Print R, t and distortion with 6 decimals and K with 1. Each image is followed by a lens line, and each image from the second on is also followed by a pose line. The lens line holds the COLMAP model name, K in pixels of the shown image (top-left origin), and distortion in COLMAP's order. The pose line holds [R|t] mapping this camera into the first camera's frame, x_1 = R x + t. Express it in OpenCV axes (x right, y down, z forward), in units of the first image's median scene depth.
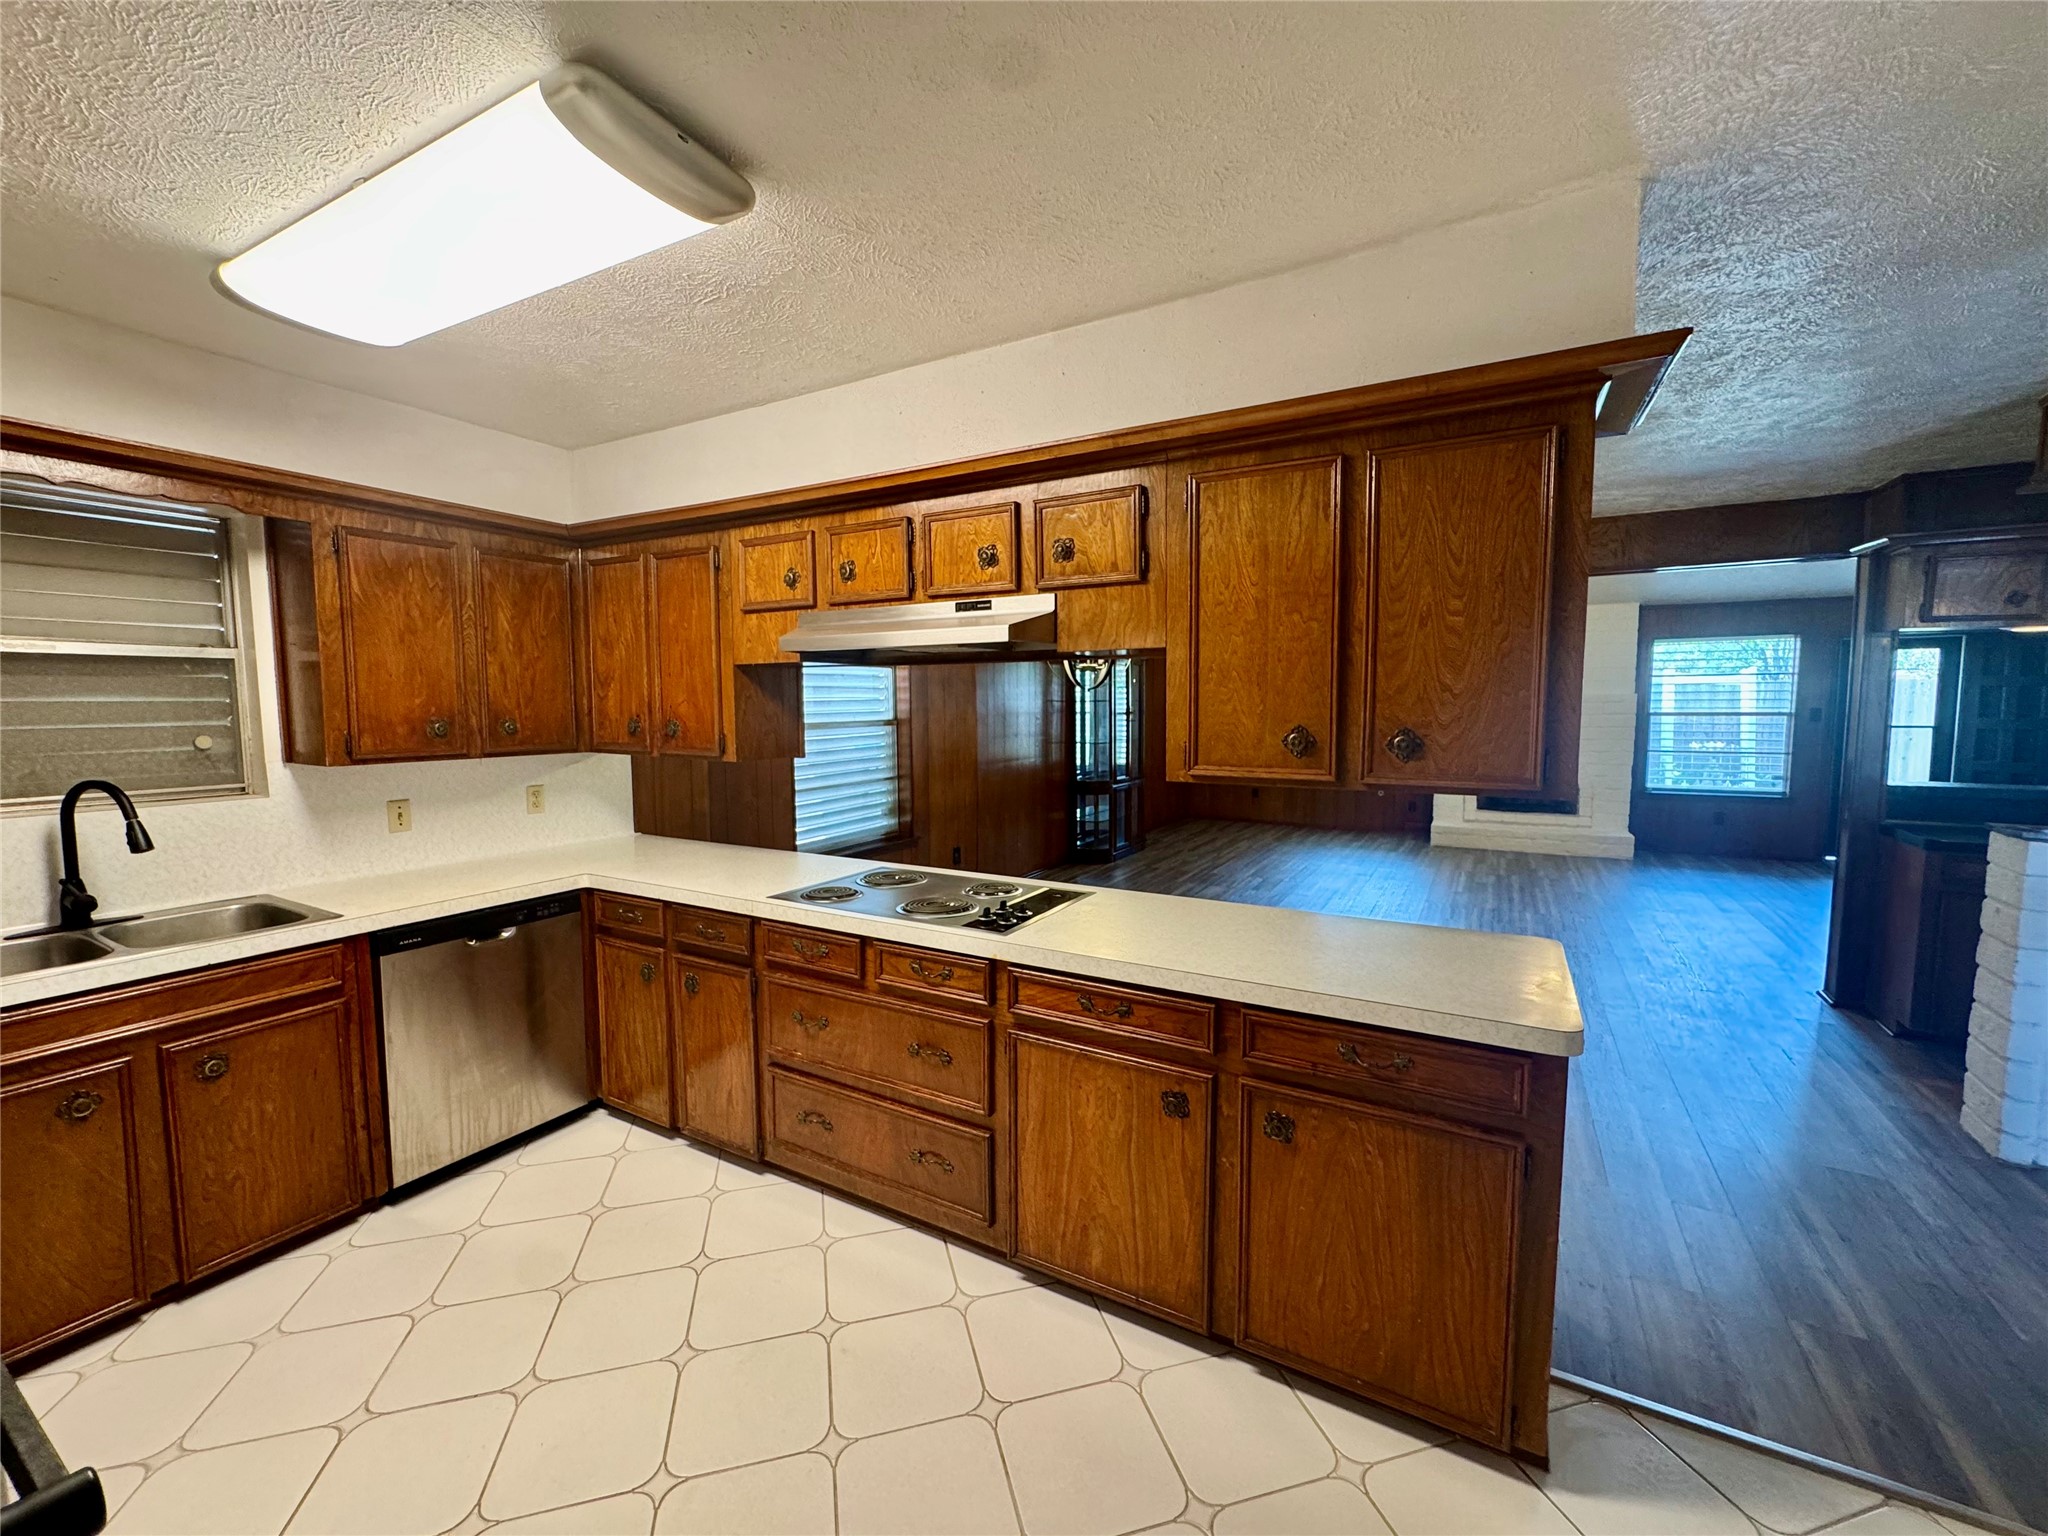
lens RADIAL K [[820.9, 0, 1022.4], [0, 820.9, 766.1], [0, 0, 1]] dist [-0.006721, 0.001183]
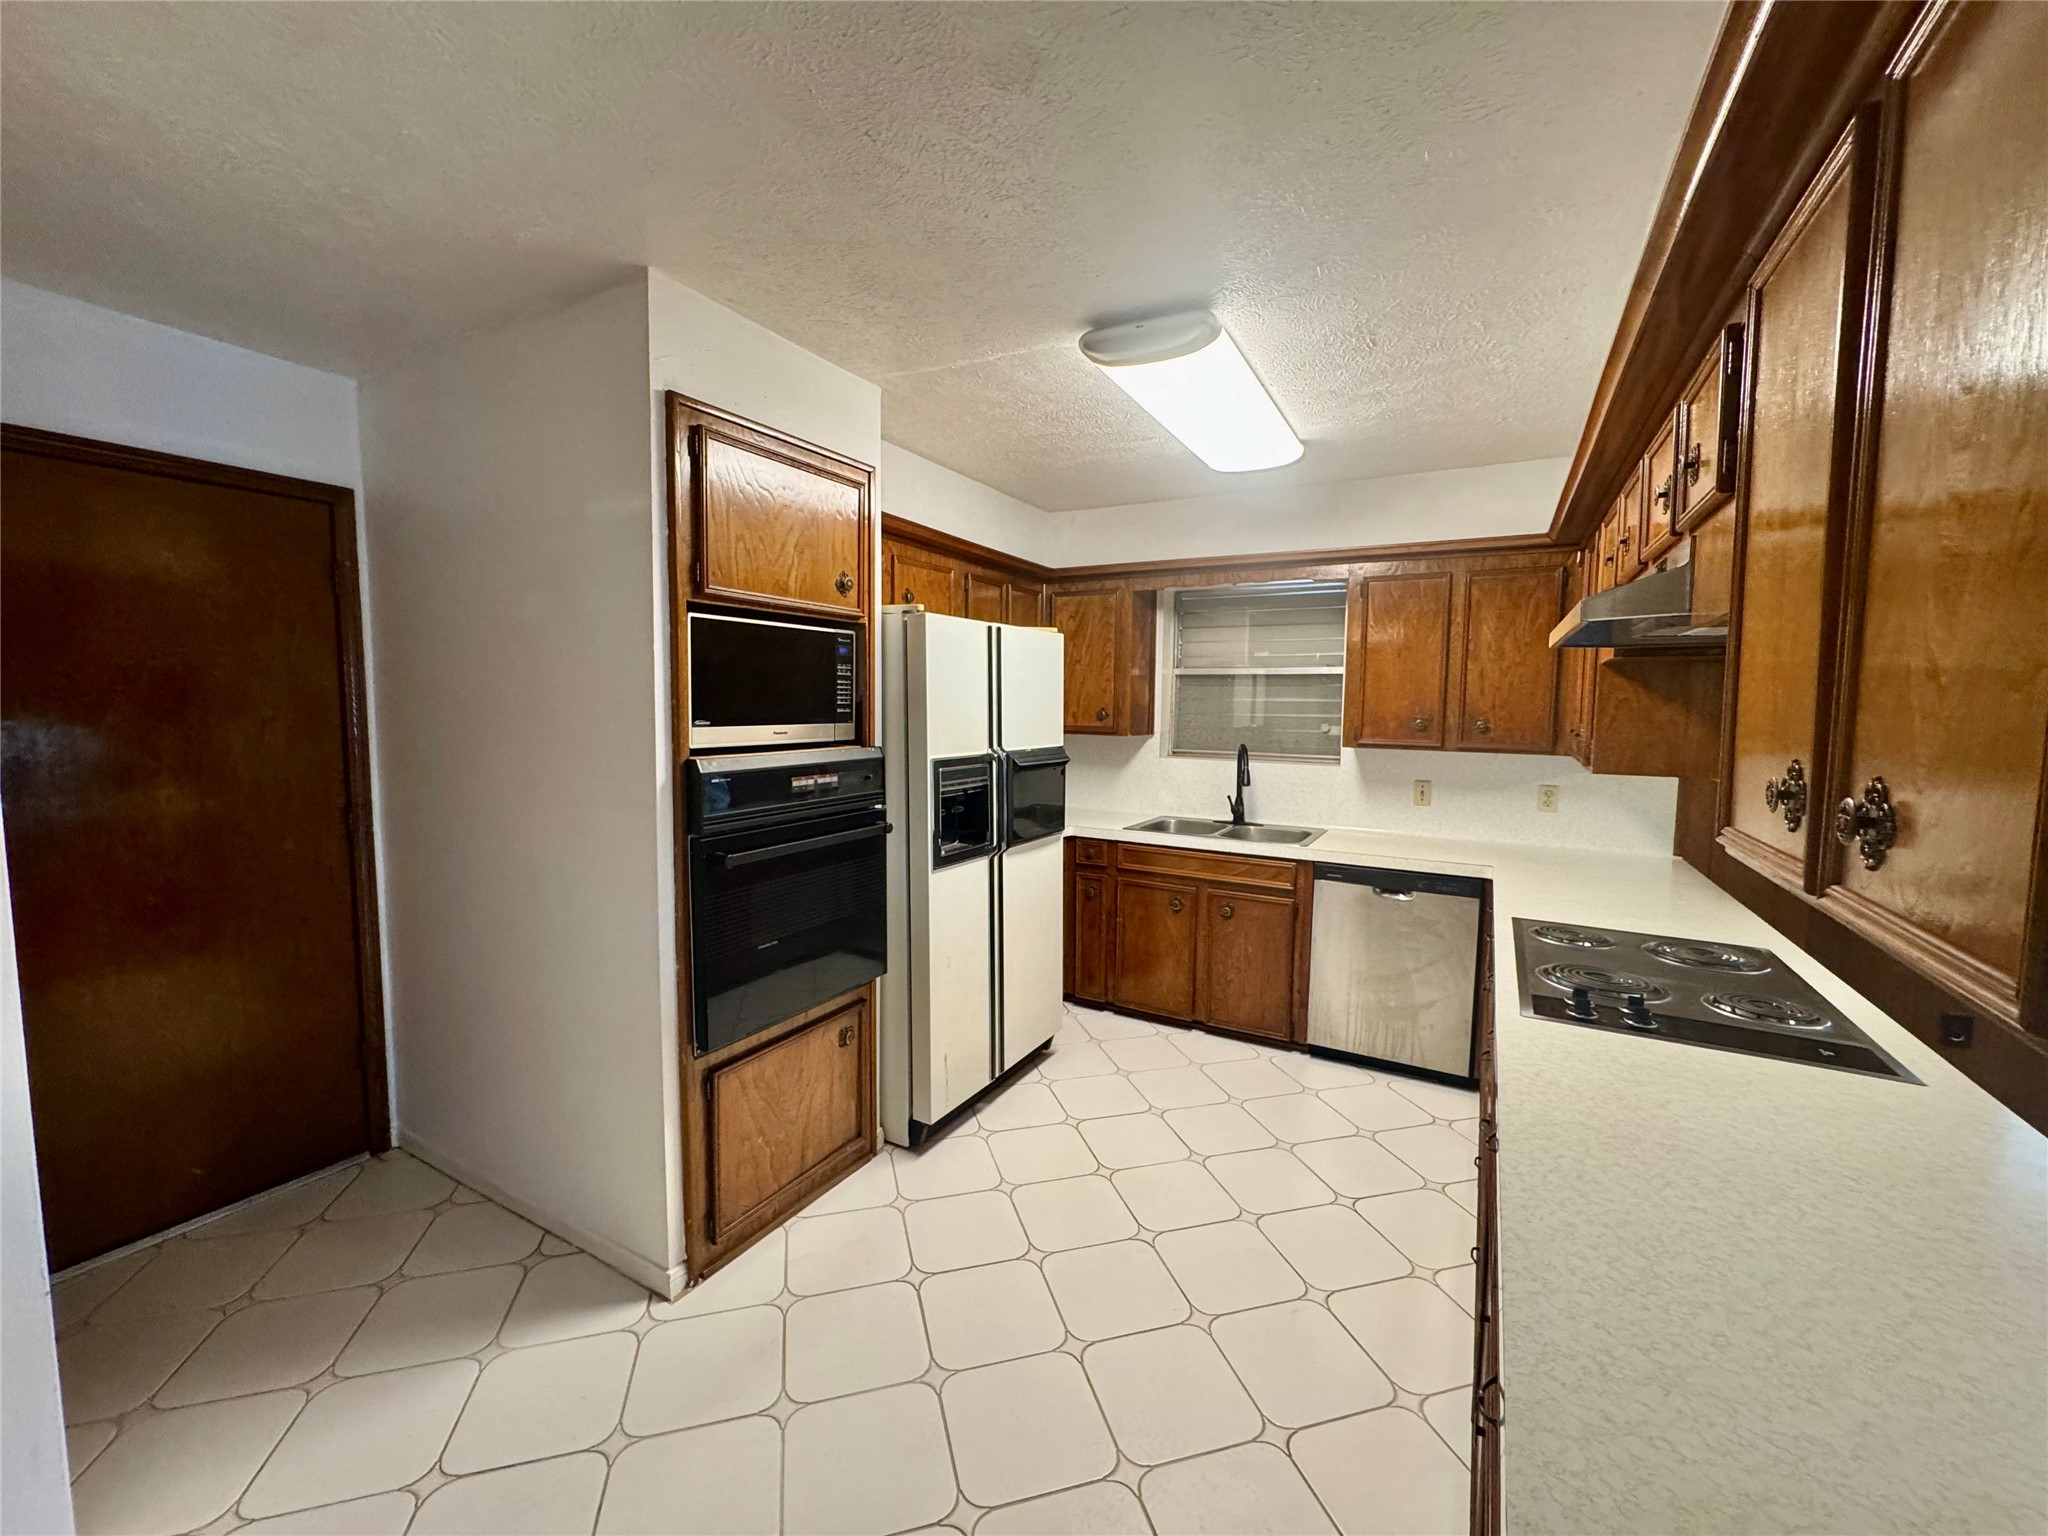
lens RADIAL K [[820.9, 0, 1020.8], [0, 820.9, 762.7], [0, 0, 1]] dist [-0.006721, 0.001183]
pose [[-0.002860, 0.078057, -0.996945, 0.551886], [-0.092658, 0.992639, 0.077986, -0.029862], [0.995694, 0.092598, 0.004393, 0.401892]]
